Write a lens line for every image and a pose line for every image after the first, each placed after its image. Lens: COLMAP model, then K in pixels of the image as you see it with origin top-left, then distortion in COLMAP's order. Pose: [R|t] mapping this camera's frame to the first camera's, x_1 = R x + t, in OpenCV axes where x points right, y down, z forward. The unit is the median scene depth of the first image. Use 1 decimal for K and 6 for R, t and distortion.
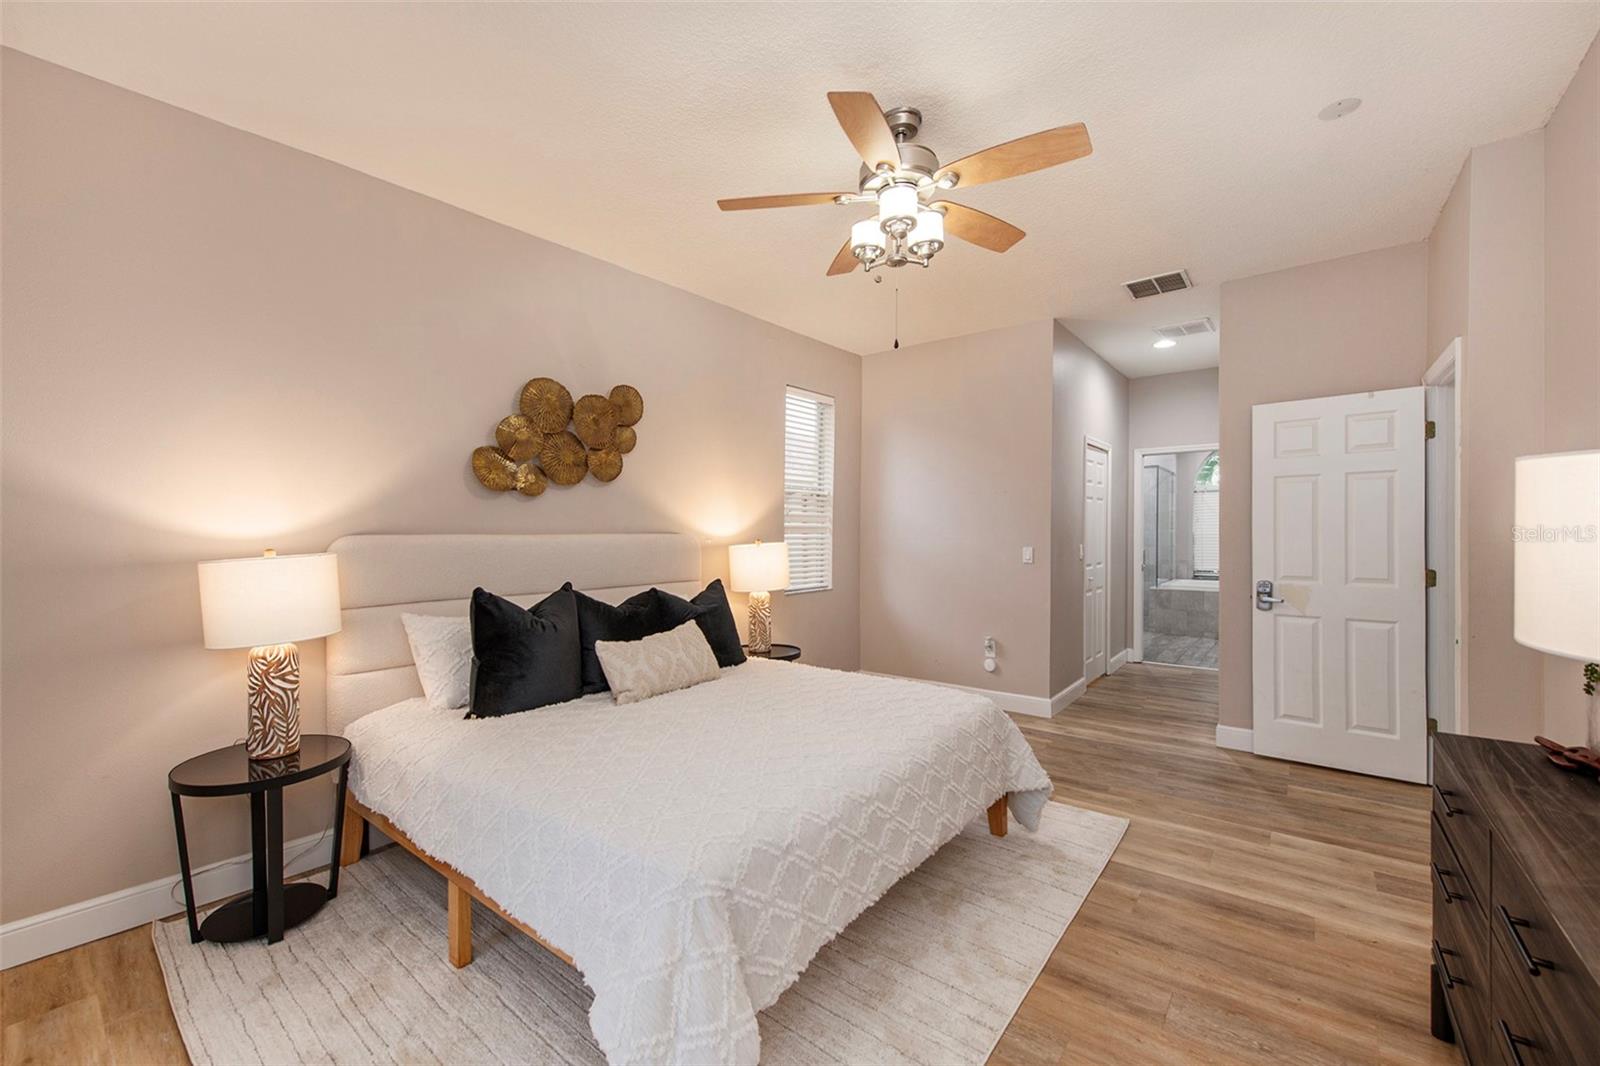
lens RADIAL K [[651.6, 0, 800.6], [0, 651.6, 531.2], [0, 0, 1]] dist [-0.016691, -0.002456]
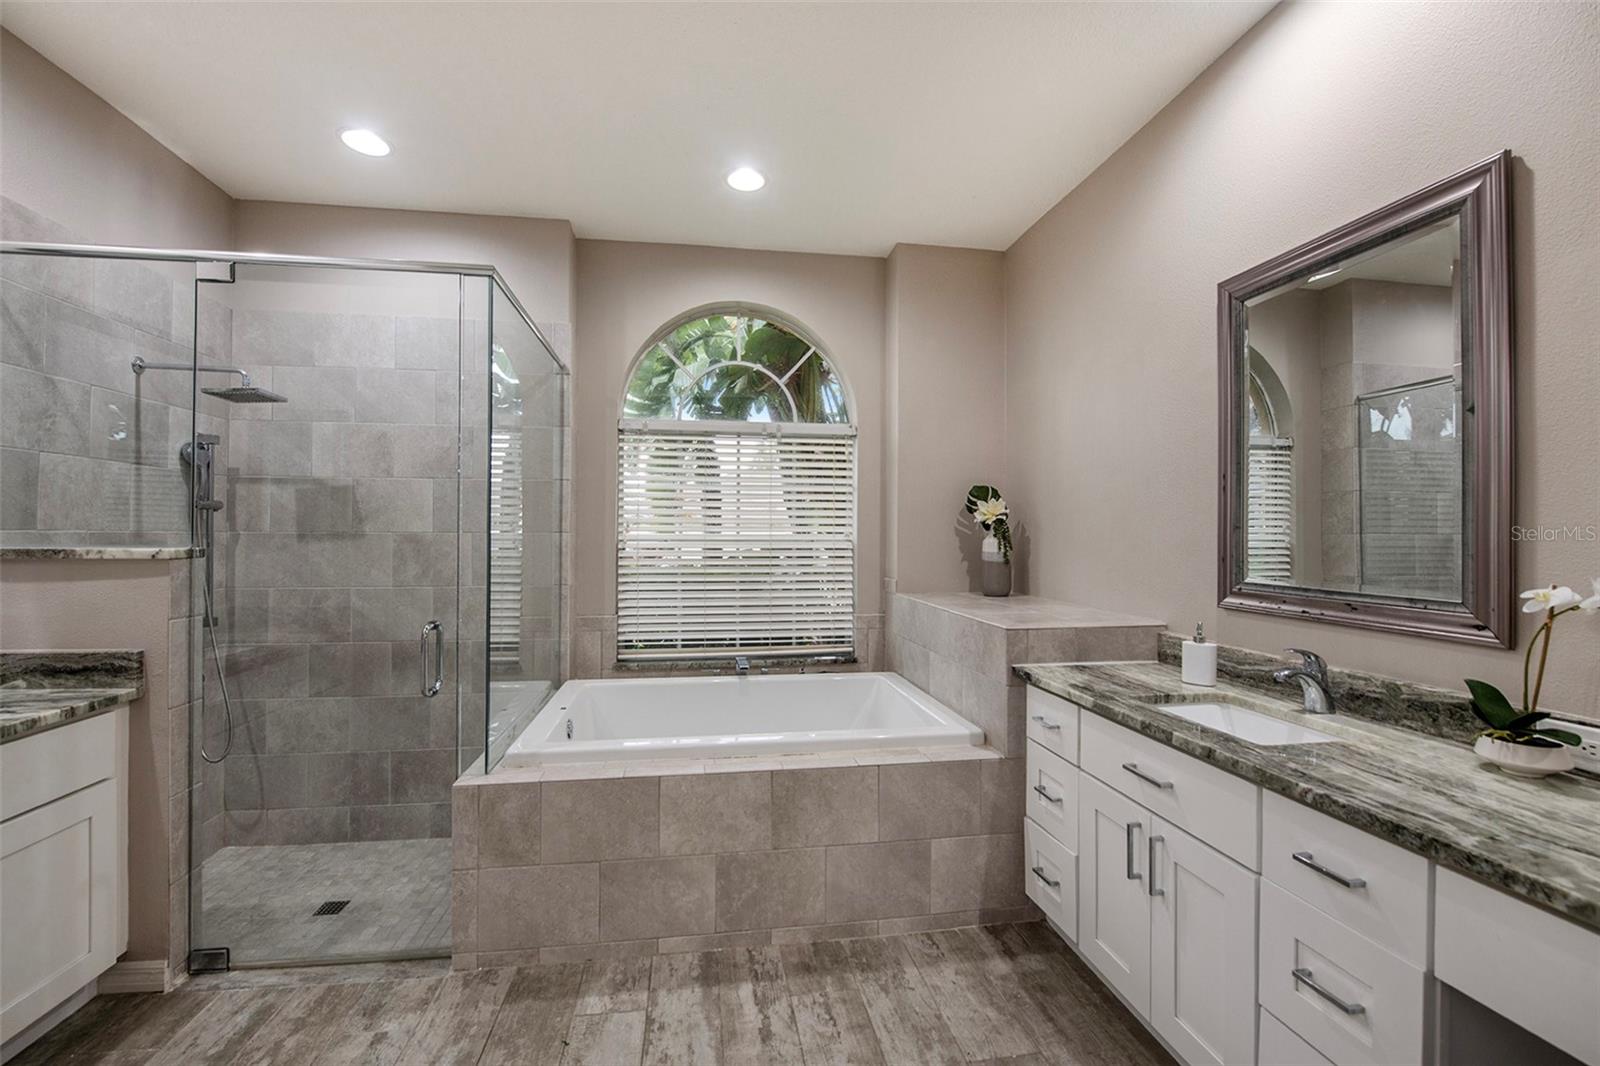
lens RADIAL K [[651.6, 0, 797.5], [0, 651.6, 533.2], [0, 0, 1]] dist [-0.016691, -0.002456]
pose [[0.676722, 0.008474, 0.736190, 0.455805], [-0.001672, 0.999949, -0.009972, -0.001178], [-0.736237, 0.005517, 0.676701, 0.760735]]
